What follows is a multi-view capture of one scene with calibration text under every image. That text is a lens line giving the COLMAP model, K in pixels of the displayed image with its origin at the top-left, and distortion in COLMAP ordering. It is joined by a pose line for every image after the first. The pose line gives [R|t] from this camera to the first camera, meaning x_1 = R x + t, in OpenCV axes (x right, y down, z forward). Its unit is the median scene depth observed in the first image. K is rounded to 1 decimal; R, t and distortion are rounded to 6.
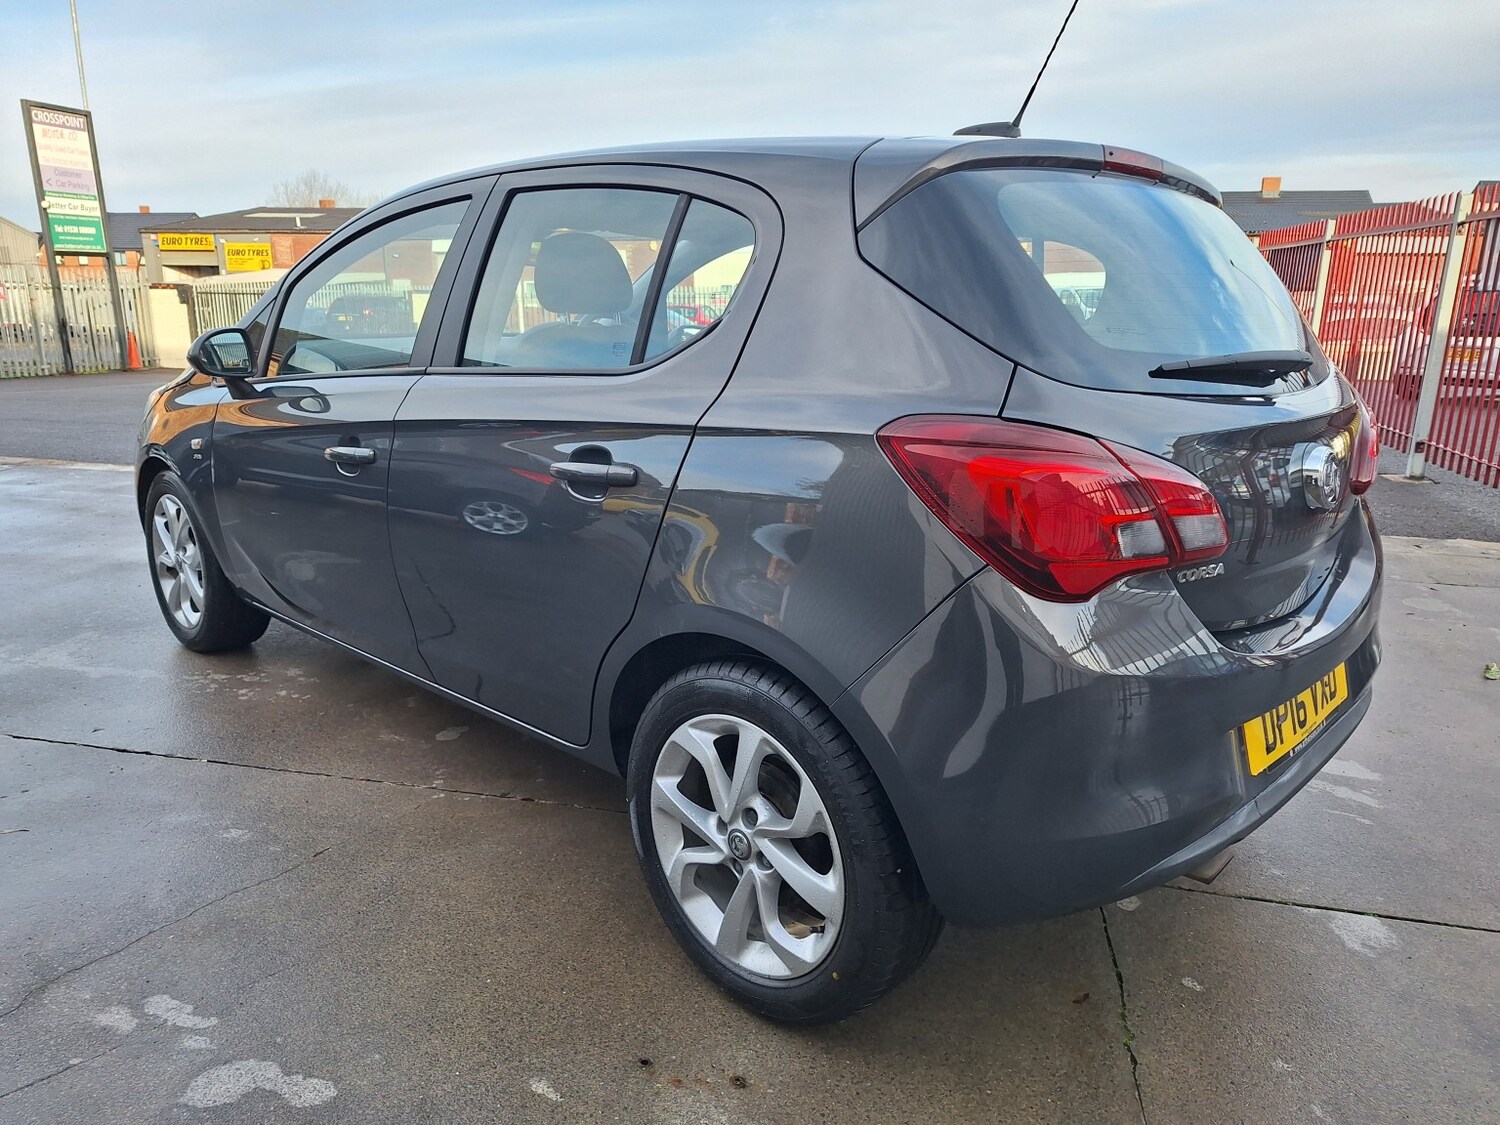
lens RADIAL K [[1048.2, 0, 724.9], [0, 1048.2, 568.9], [0, 0, 1]] dist [0.044764, -0.035527]
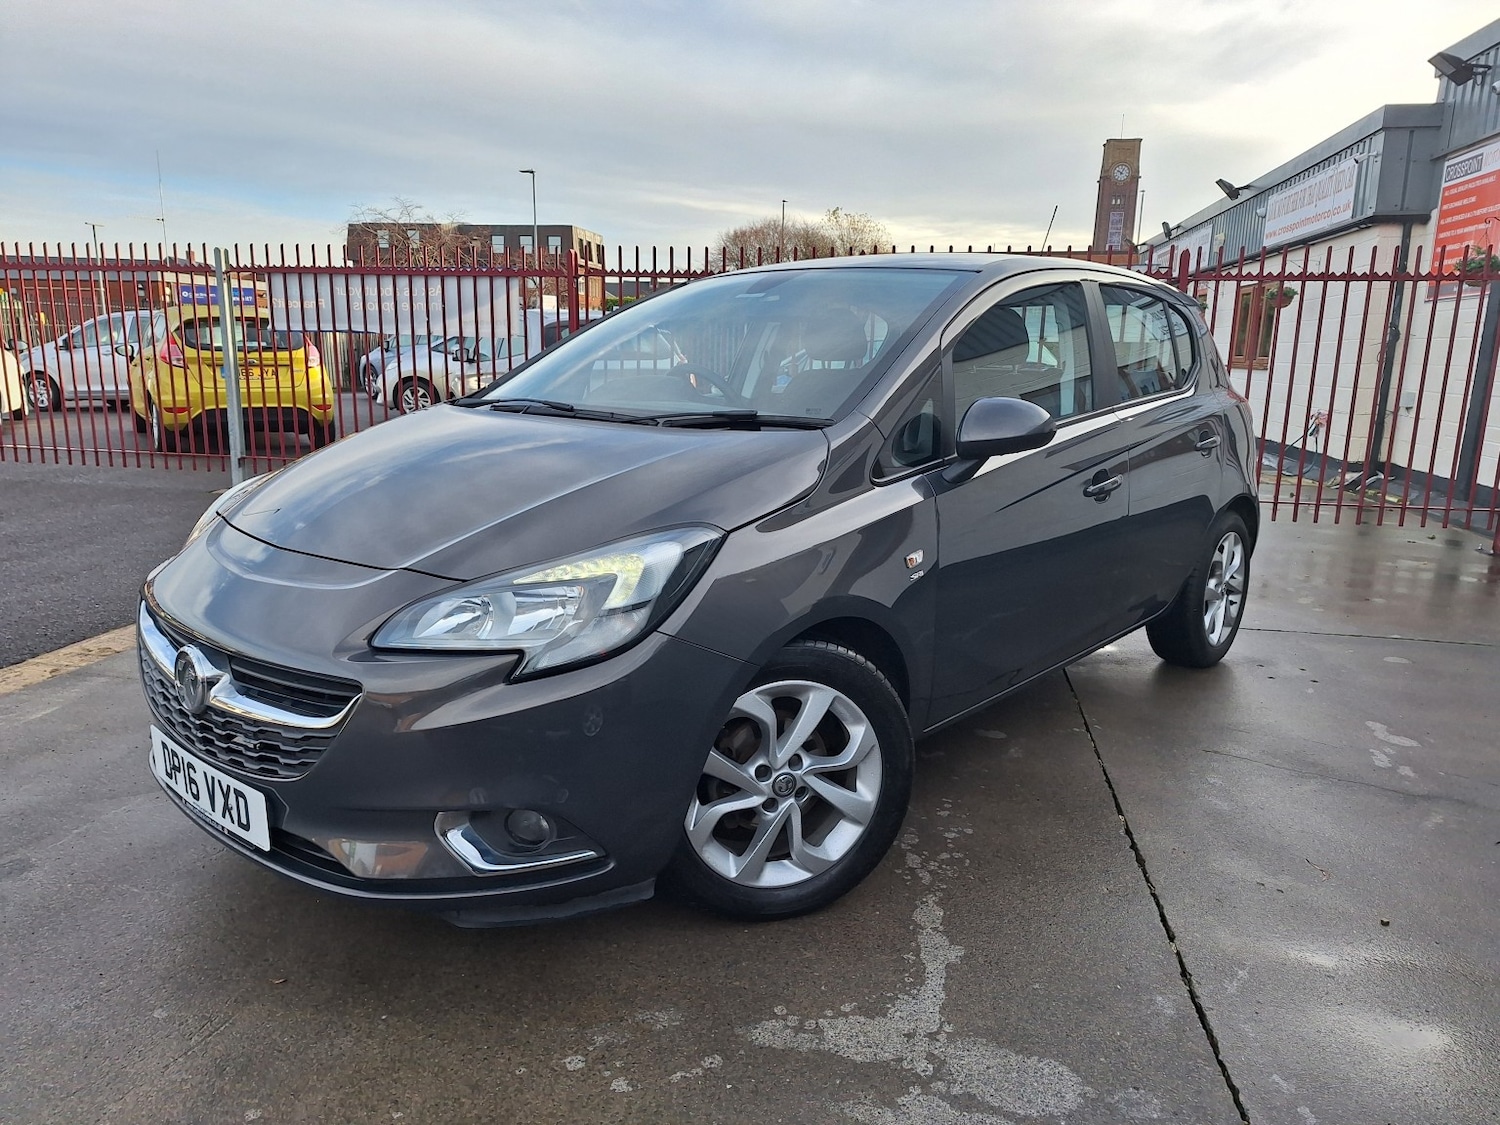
lens RADIAL K [[1048.2, 0, 744.2], [0, 1048.2, 556.9], [0, 0, 1]] dist [0.044764, -0.035527]
pose [[-0.051436, -0.207419, 0.976899, -1.593865], [0.237443, 0.947604, 0.213701, -0.402212], [-0.970039, 0.242949, 0.000509, 1.462455]]
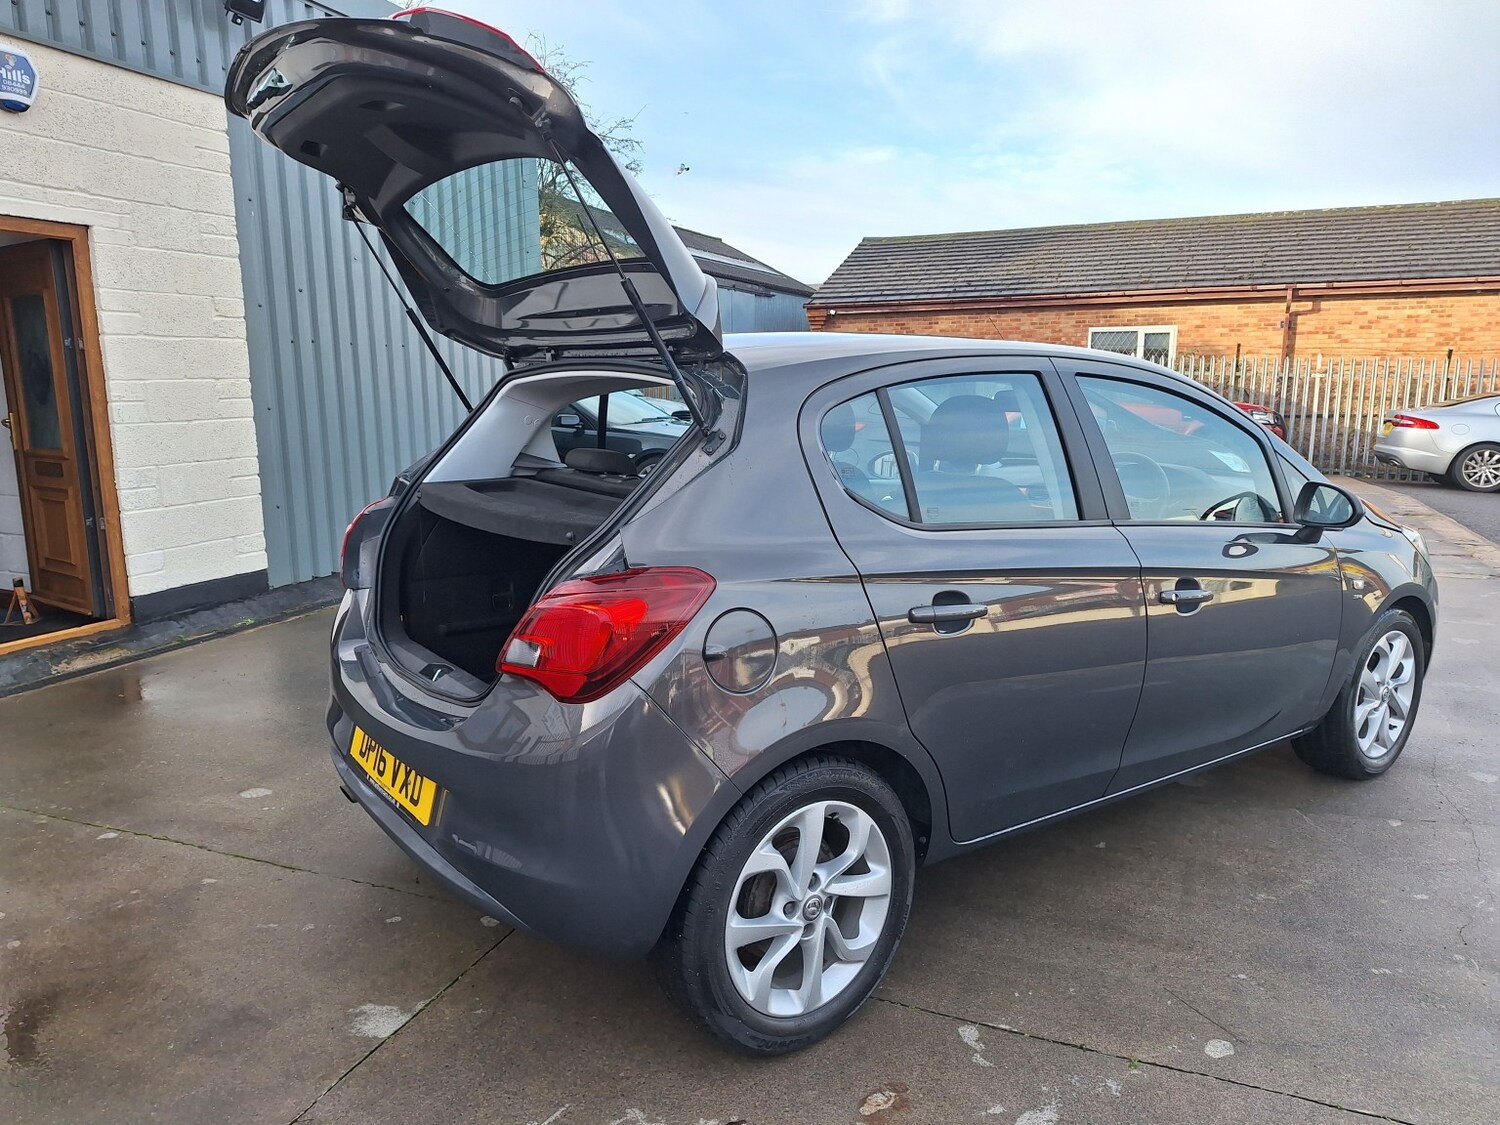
lens RADIAL K [[1048.2, 0, 732.2], [0, 1048.2, 553.1], [0, 0, 1]] dist [0.044764, -0.035527]
pose [[-0.163127, 0.148961, -0.975295, 1.343236], [-0.251658, 0.949555, 0.187122, -0.369867], [0.953970, 0.275965, -0.117411, 1.169290]]
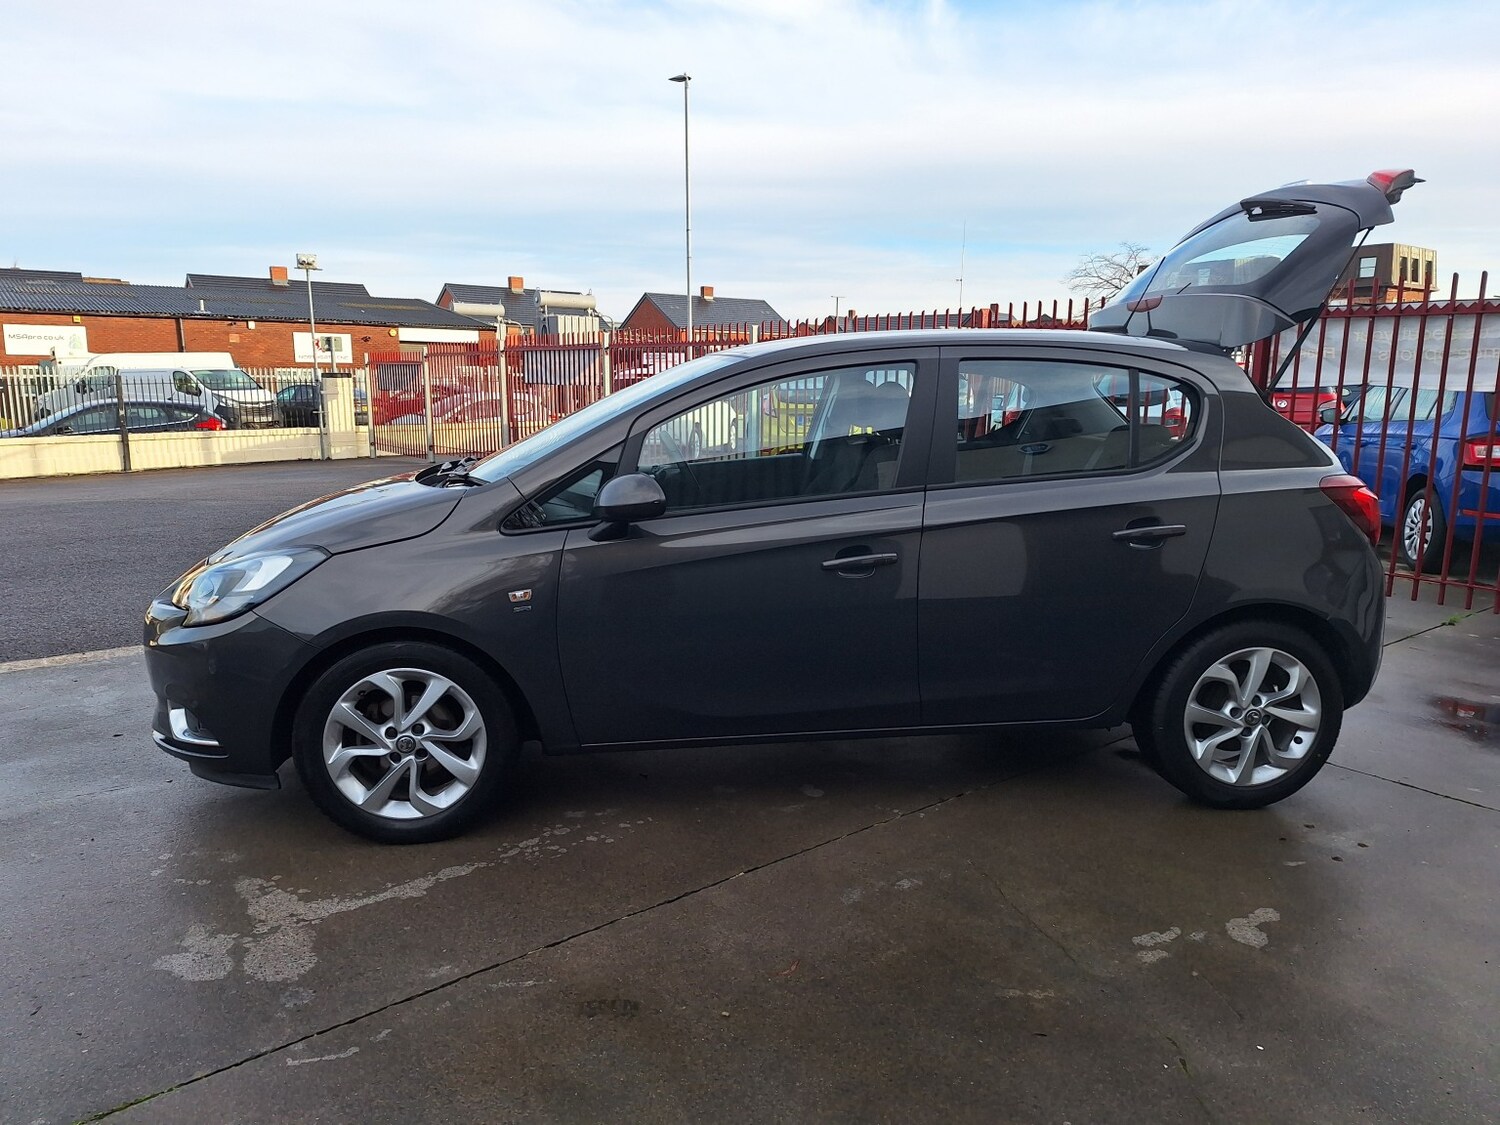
lens RADIAL K [[1038.5, 0, 732.1], [0, 1038.5, 560.6], [0, 0, 1]] dist [0.056210, -0.048905]
pose [[0.626073, -0.143877, 0.766376, -1.415899], [0.201674, 0.979267, 0.019091, -0.166913], [-0.753233, 0.142606, 0.642109, 0.336021]]
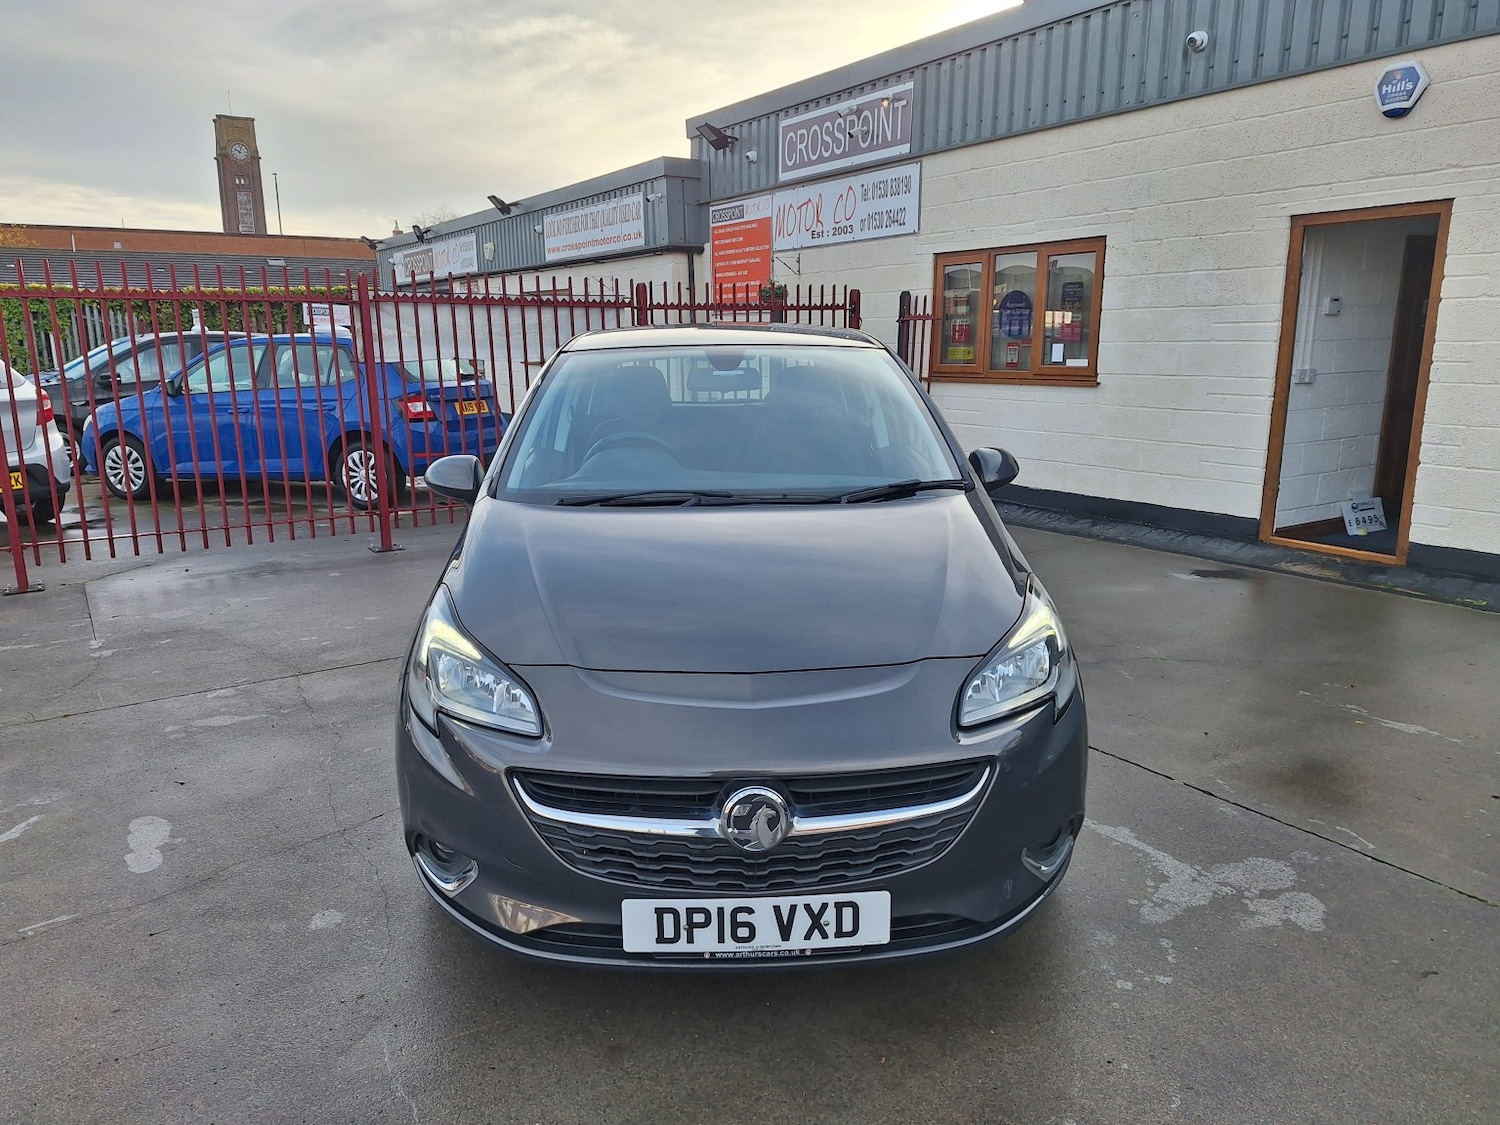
lens RADIAL K [[1038.5, 0, 733.2], [0, 1038.5, 545.8], [0, 0, 1]] dist [0.056210, -0.048905]
pose [[-0.727215, -0.143571, 0.671227, -1.278087], [0.173587, 0.907628, 0.382202, -0.755791], [-0.664098, 0.394459, -0.635119, 2.373492]]
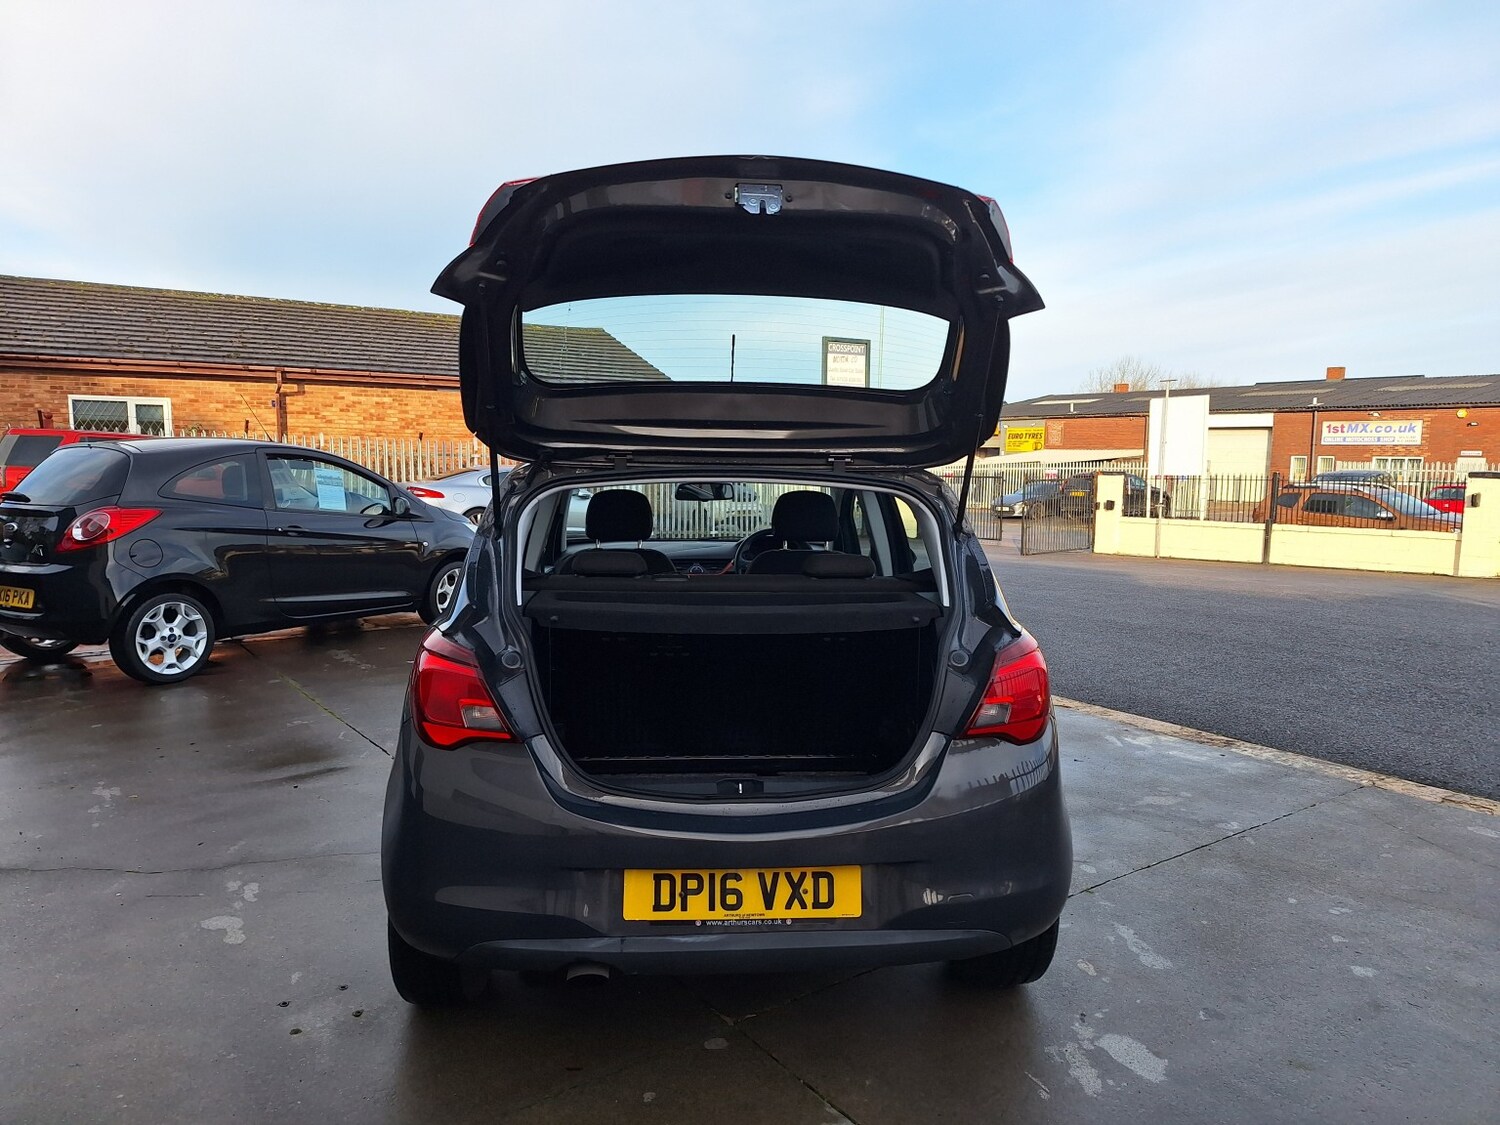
lens RADIAL K [[1038.5, 0, 742.5], [0, 1038.5, 568.5], [0, 0, 1]] dist [0.056210, -0.048905]
pose [[0.755562, 0.067272, -0.651614, 1.036375], [-0.168738, 0.981133, -0.094364, -0.102476], [0.632972, 0.181250, 0.752658, 0.008291]]
